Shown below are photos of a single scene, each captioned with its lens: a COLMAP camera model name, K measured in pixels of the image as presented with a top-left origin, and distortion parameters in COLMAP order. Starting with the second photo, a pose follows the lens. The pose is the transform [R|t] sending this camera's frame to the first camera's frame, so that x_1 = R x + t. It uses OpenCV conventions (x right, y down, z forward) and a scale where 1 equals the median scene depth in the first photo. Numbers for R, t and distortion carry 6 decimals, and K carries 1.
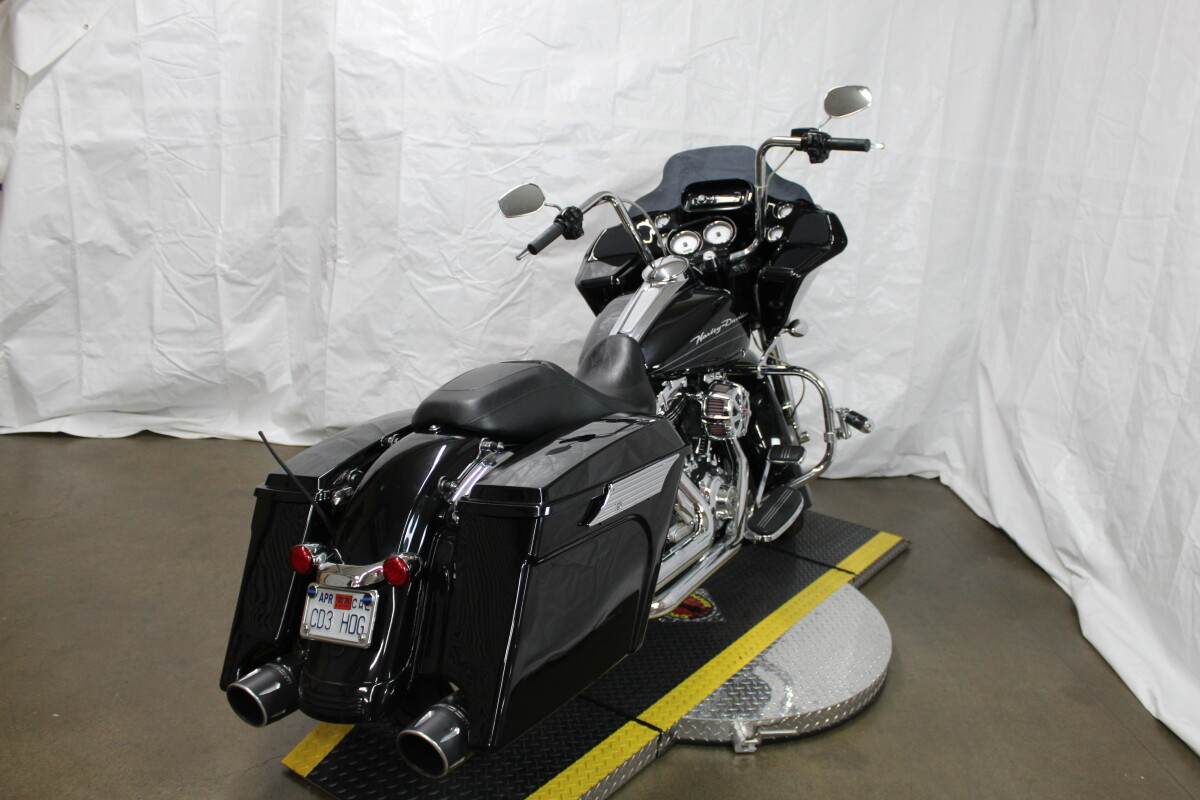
lens RADIAL K [[1125.9, 0, 607.9], [0, 1125.9, 393.2], [0, 0, 1]] dist [-0.102910, 0.000000]
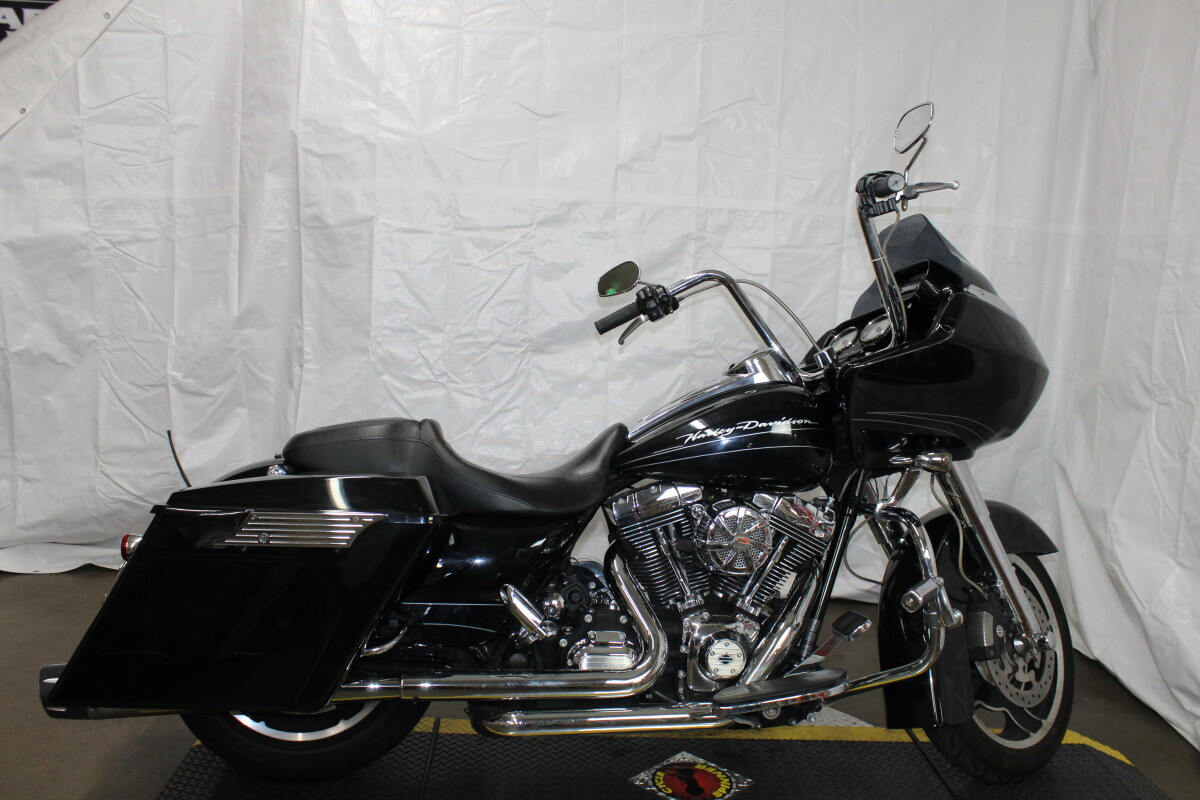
lens RADIAL K [[1125.9, 0, 609.3], [0, 1125.9, 364.1], [0, 0, 1]] dist [-0.102910, 0.000000]
pose [[0.999029, -0.030548, -0.031762, 0.024068], [0.026306, 0.991638, -0.126338, -0.003363], [0.035355, 0.125380, 0.991479, 0.146466]]
